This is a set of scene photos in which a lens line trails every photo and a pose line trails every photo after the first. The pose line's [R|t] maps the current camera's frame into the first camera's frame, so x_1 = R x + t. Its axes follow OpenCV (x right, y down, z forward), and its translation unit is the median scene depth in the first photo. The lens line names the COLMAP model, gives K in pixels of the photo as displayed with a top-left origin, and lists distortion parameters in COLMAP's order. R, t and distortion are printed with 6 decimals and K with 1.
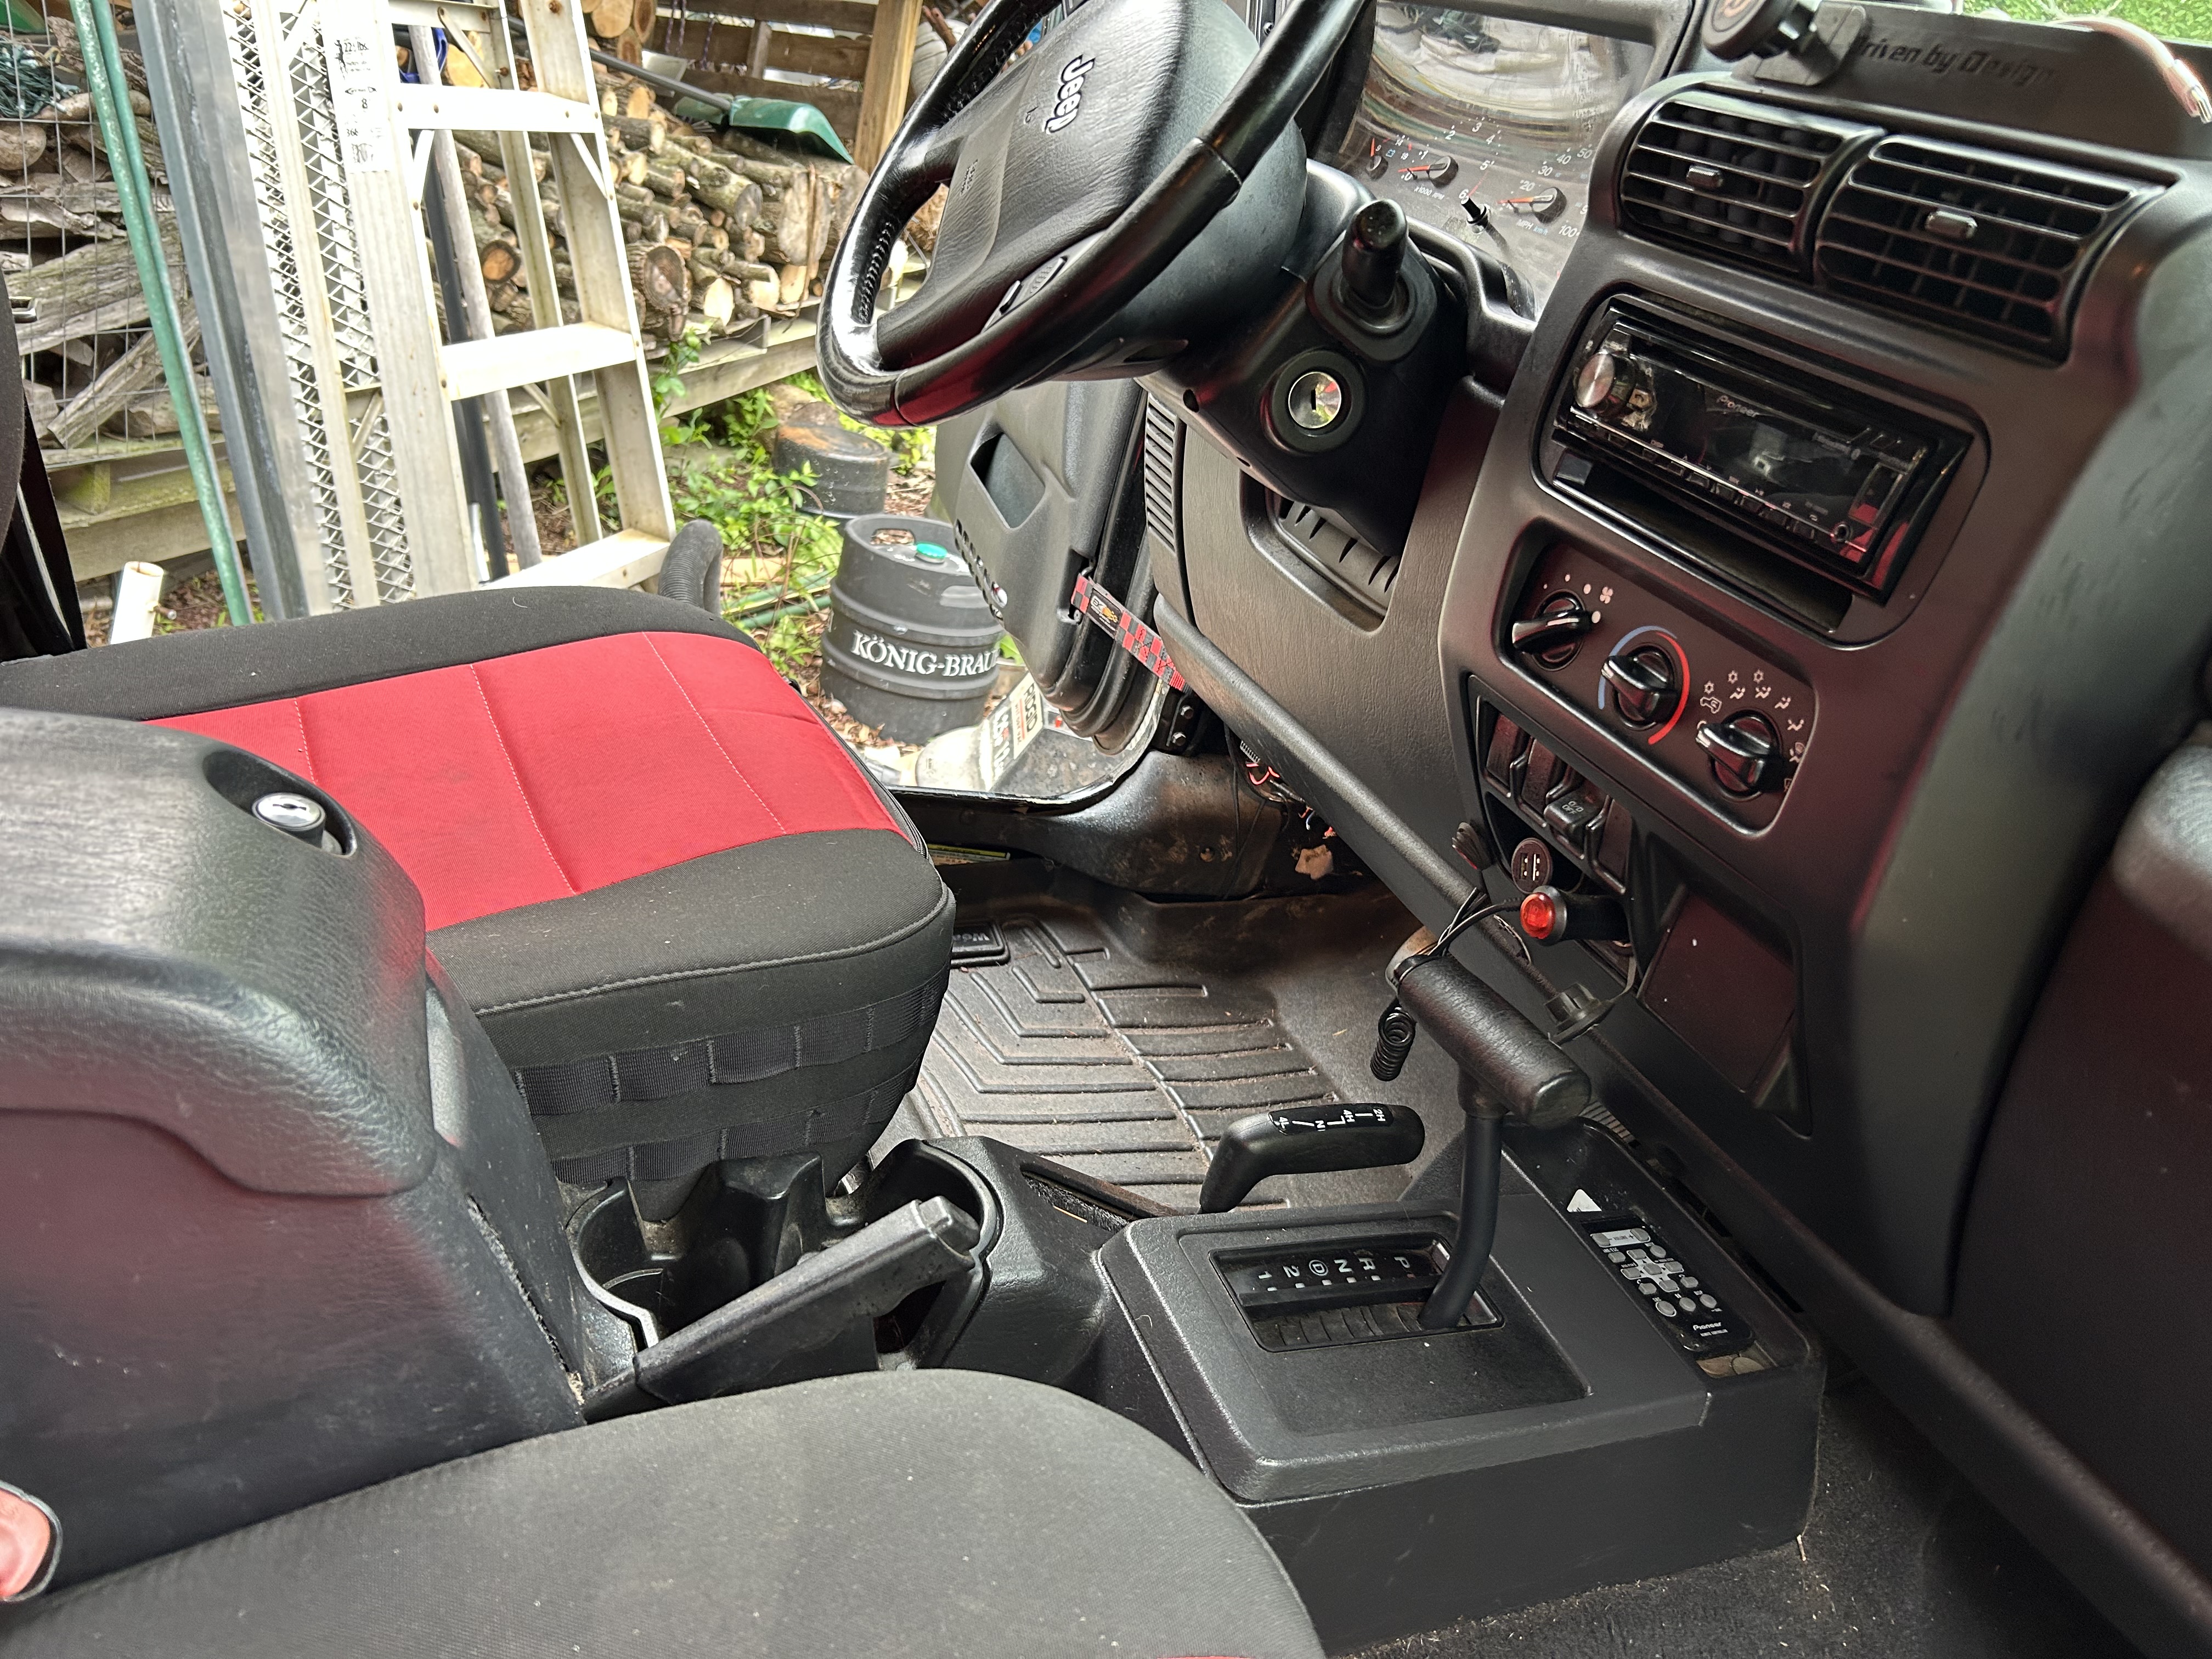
lens RADIAL K [[1678.7, 0, 1107.2], [0, 1678.7, 812.6], [0, 0, 1]] dist [0.029753, -0.036321]
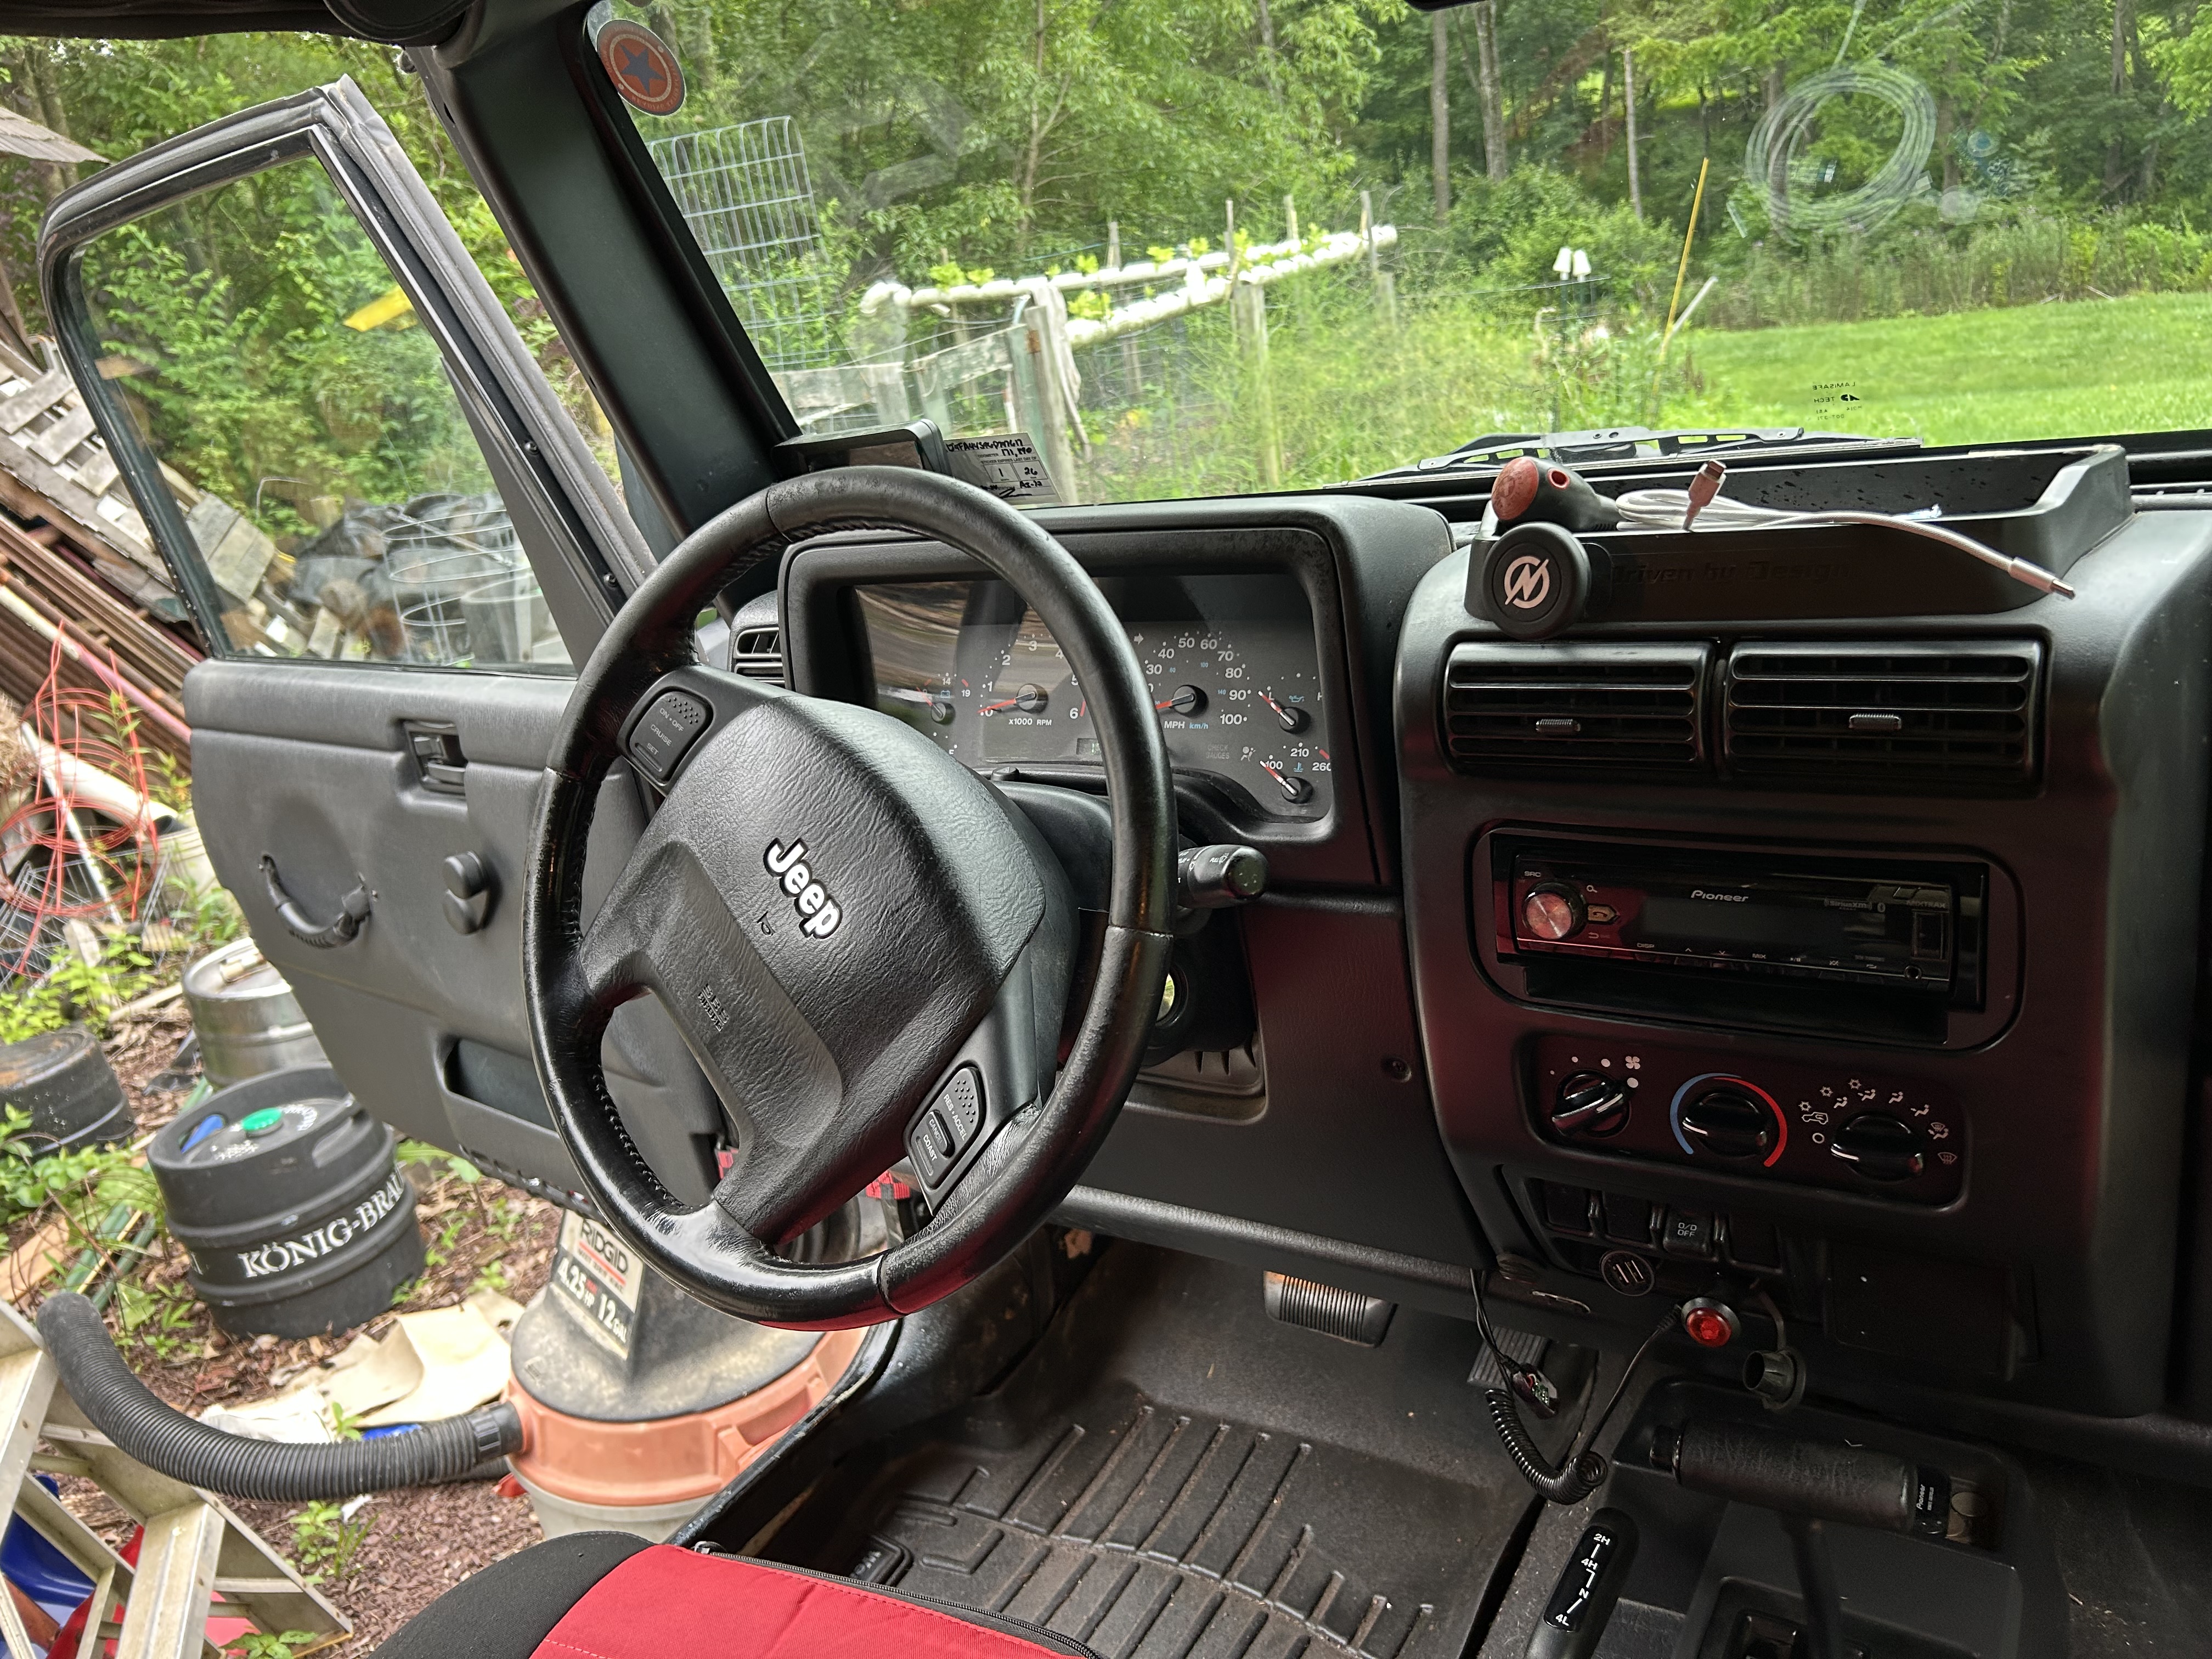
lens RADIAL K [[1678.7, 0, 1119.0], [0, 1678.7, 808.4], [0, 0, 1]] dist [0.029753, -0.036321]
pose [[0.737389, -0.529109, 0.419882, -0.061175], [0.557166, 0.827873, 0.064748, -0.102435], [-0.381868, 0.186200, 0.905266, 0.025569]]
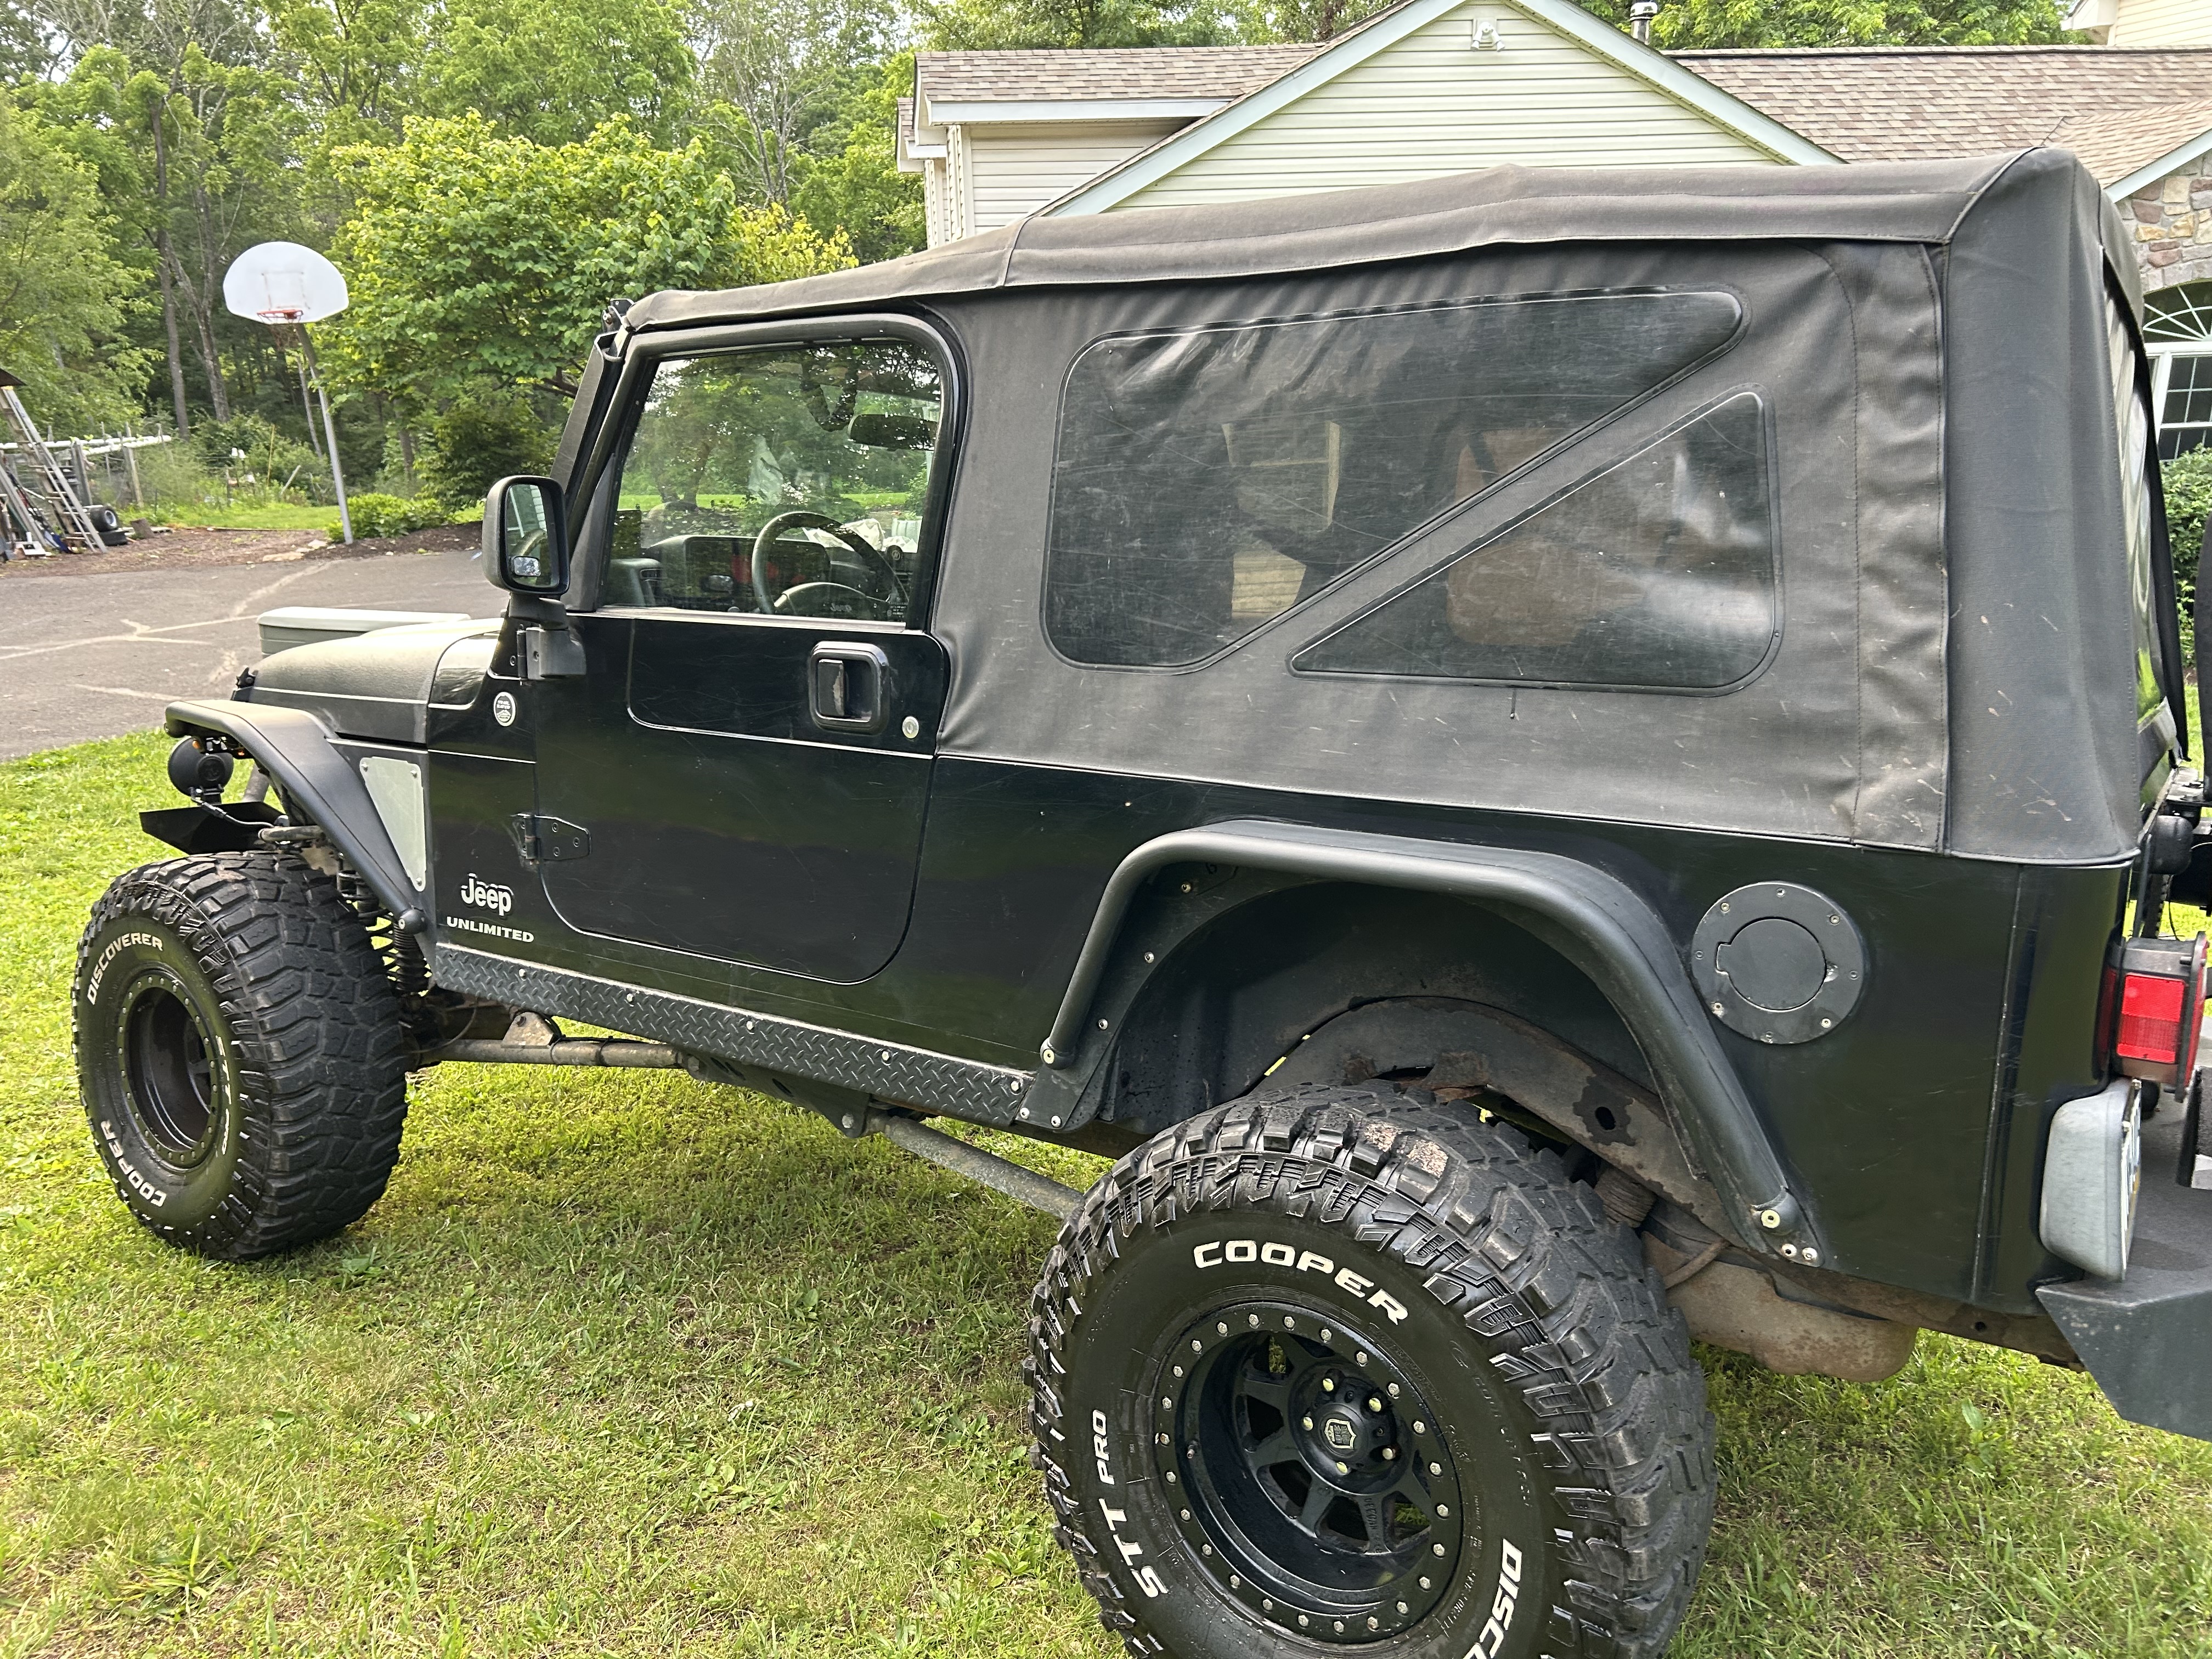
lens RADIAL K [[1678.7, 0, 1109.2], [0, 1678.7, 826.0], [0, 0, 1]] dist [0.029753, -0.036321]
pose [[0.251893, -0.491415, 0.833703, -5.358969], [0.492876, 0.806526, 0.326480, 0.746918], [-0.832840, 0.328674, 0.445365, -5.355506]]
